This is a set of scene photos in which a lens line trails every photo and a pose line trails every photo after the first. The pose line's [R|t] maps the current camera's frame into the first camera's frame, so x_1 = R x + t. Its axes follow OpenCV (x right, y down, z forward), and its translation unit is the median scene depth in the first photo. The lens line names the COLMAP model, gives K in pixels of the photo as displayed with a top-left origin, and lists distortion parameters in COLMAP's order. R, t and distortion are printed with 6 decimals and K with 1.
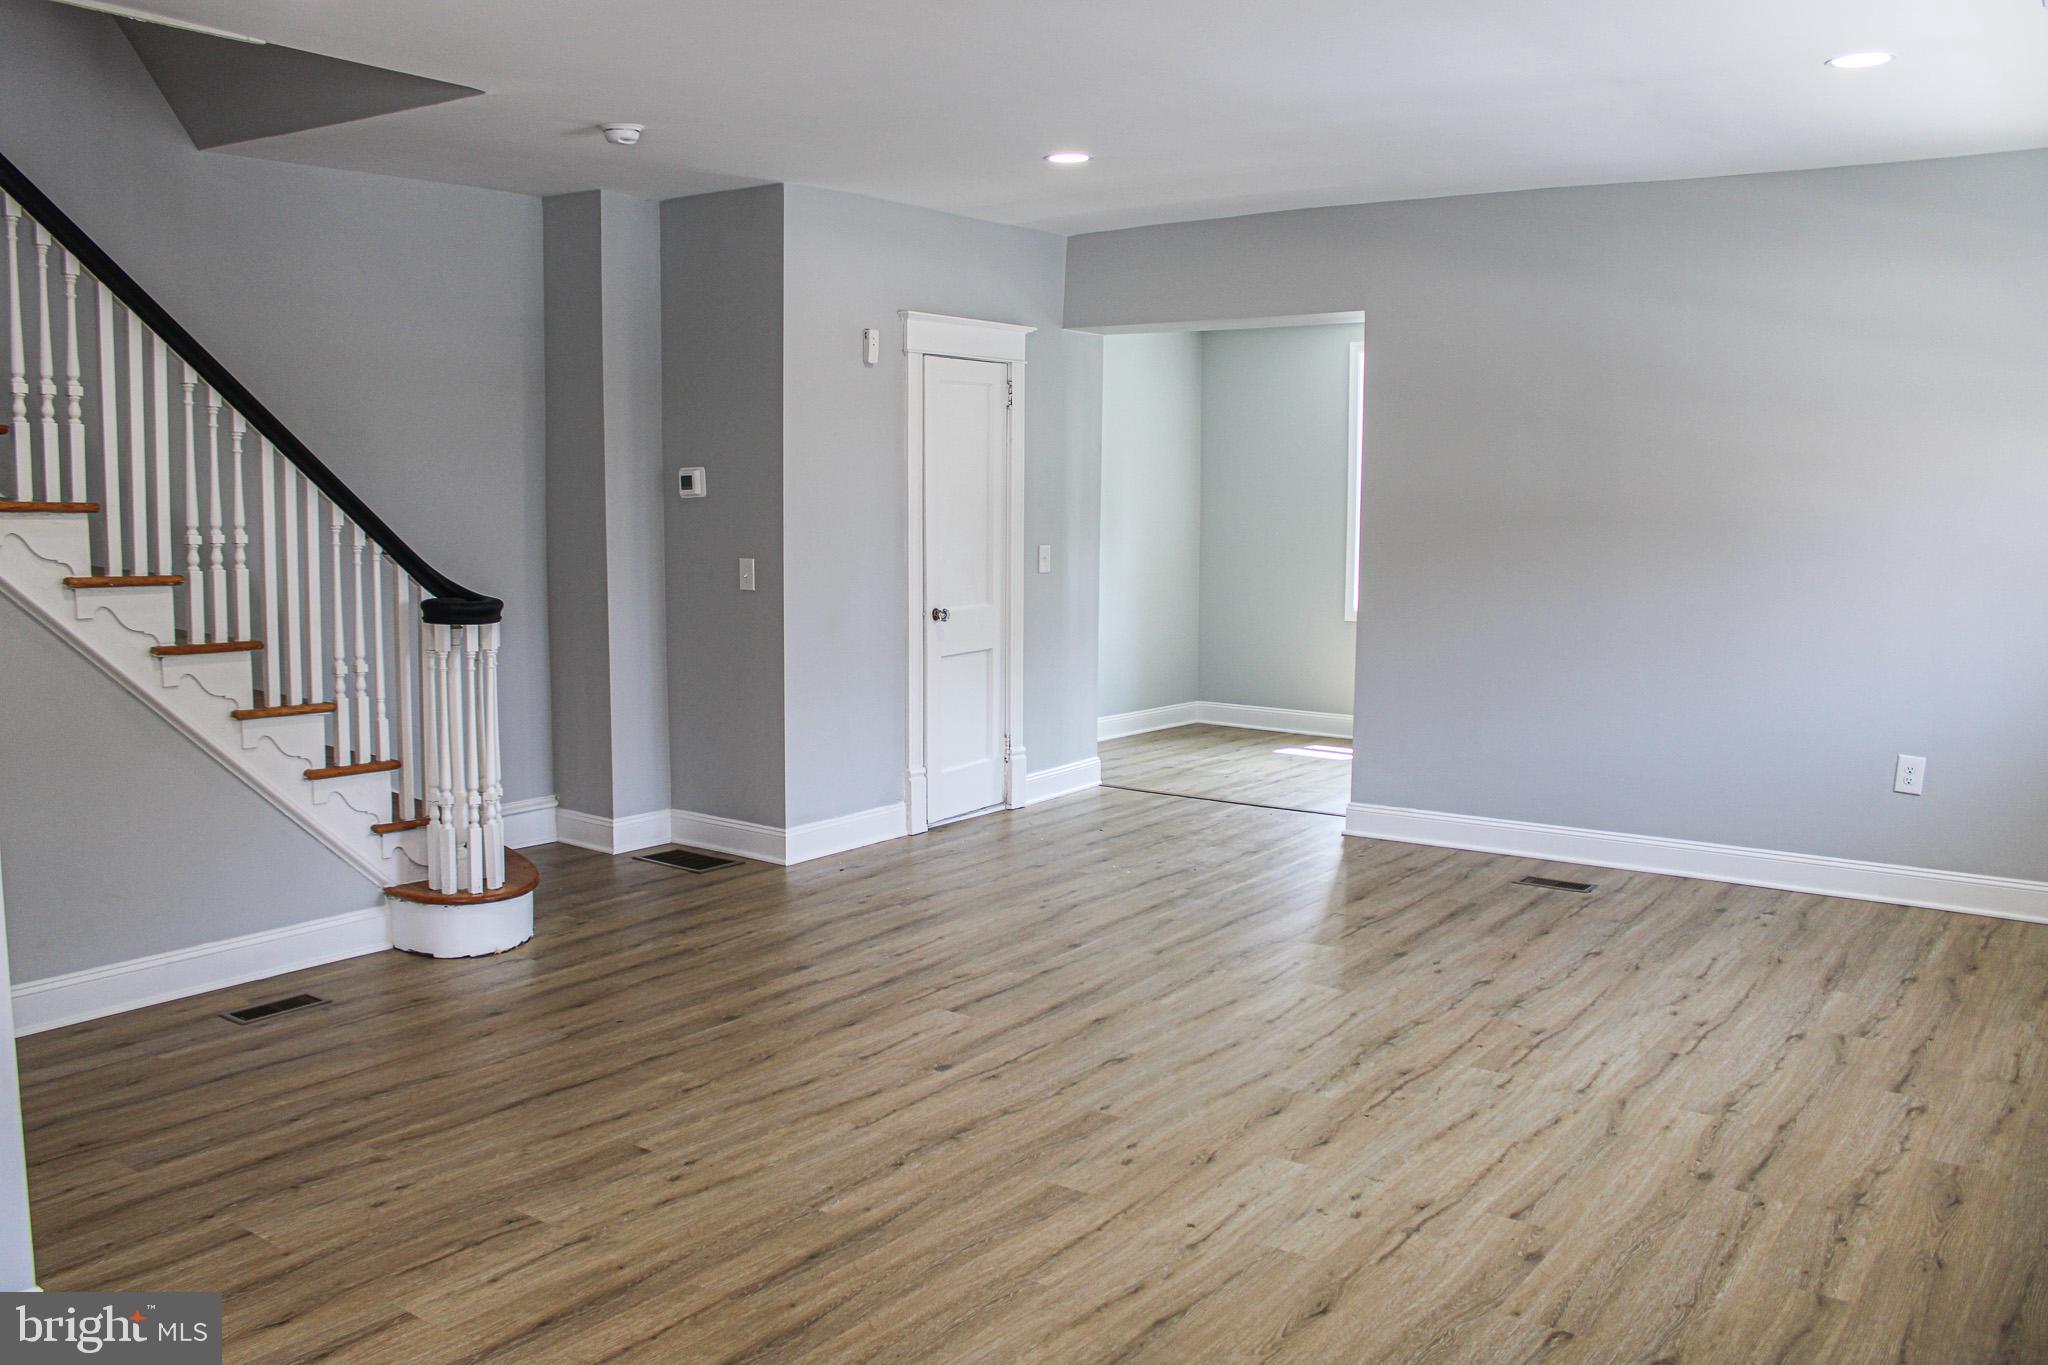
lens RADIAL K [[1705.7, 0, 1016.7], [0, 1705.7, 690.6], [0, 0, 1]] dist [-0.155295, 0.113900]
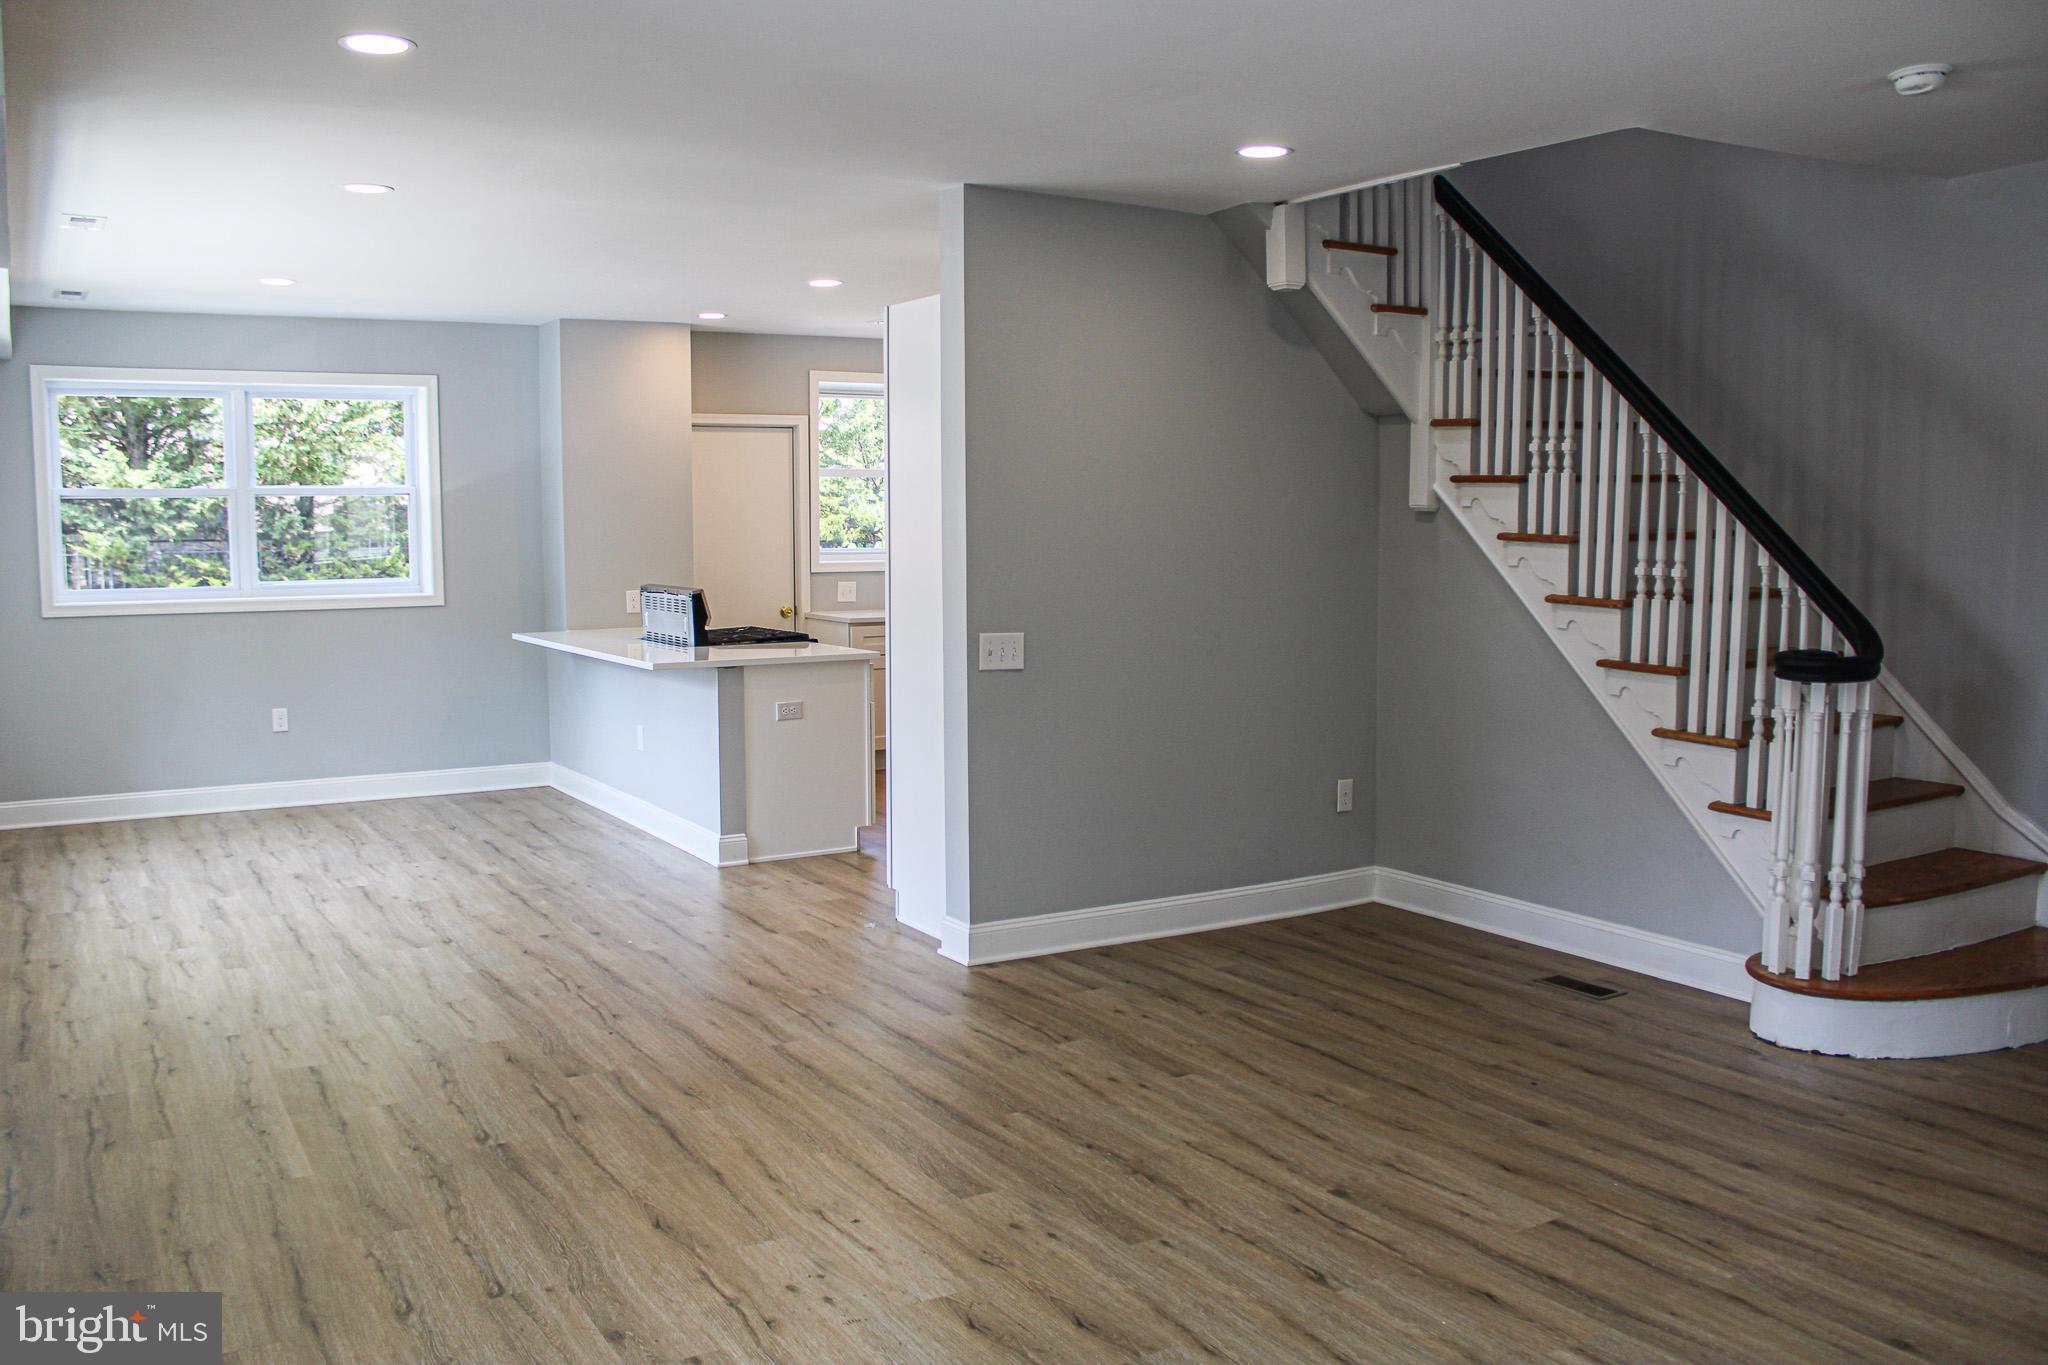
lens RADIAL K [[1705.7, 0, 972.5], [0, 1705.7, 689.2], [0, 0, 1]] dist [-0.155295, 0.113900]
pose [[-0.410196, 0.088934, -0.907651, 0.740076], [-0.107767, 0.983535, 0.145073, -0.128485], [0.905608, 0.157323, -0.393858, 1.049845]]
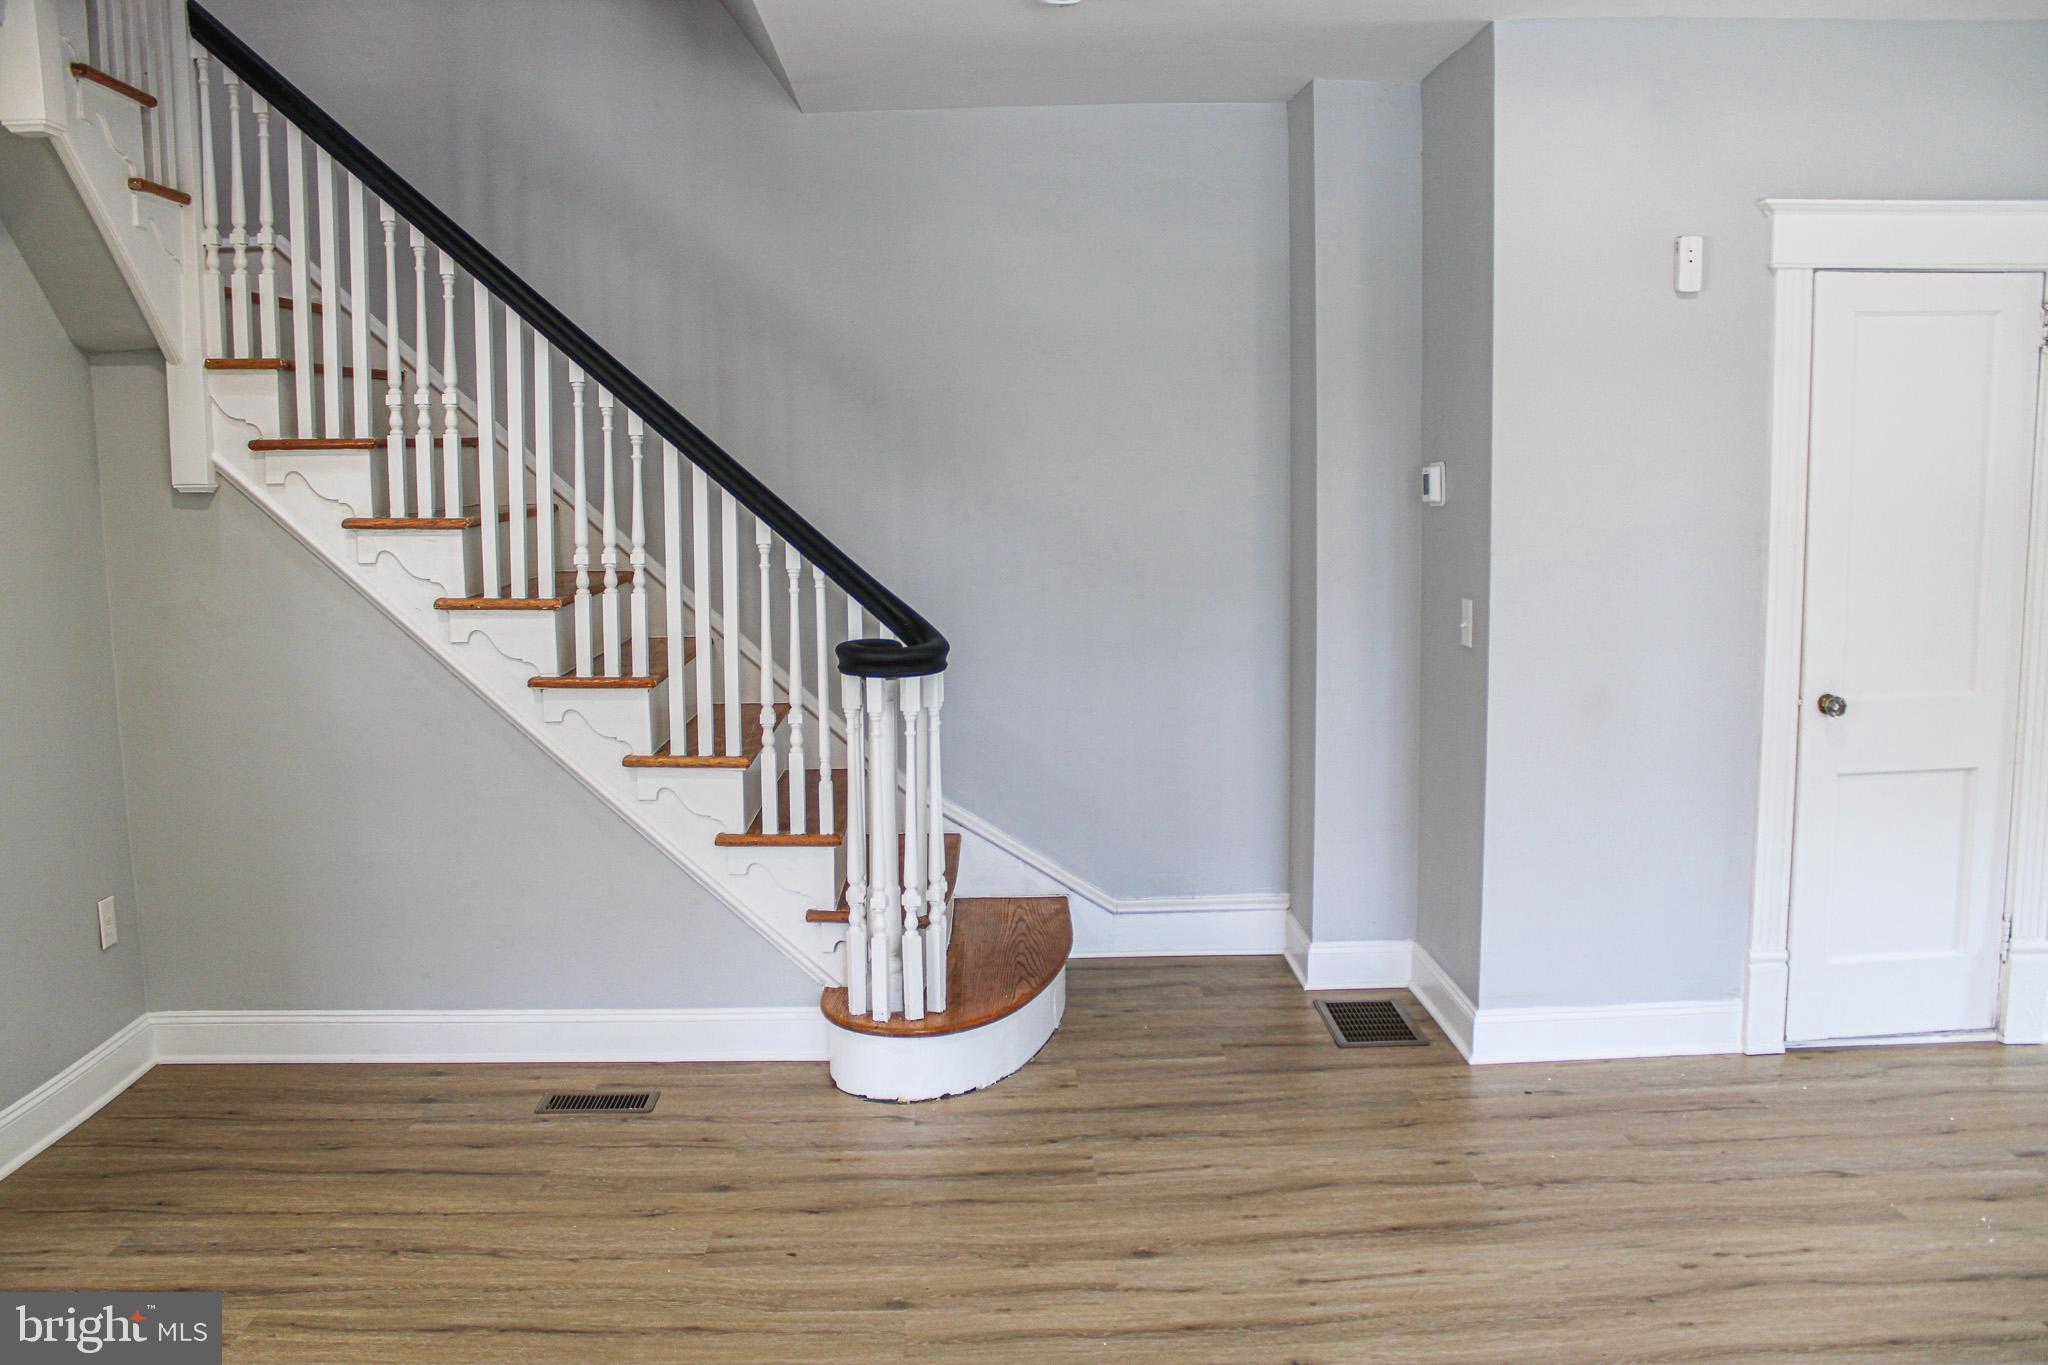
lens RADIAL K [[1705.7, 0, 1013.0], [0, 1705.7, 692.4], [0, 0, 1]] dist [-0.155295, 0.113900]
pose [[0.609112, 0.087941, -0.788194, 0.361362], [-0.079516, 0.995597, 0.049632, -0.083770], [0.789088, 0.032442, 0.613423, 0.631073]]
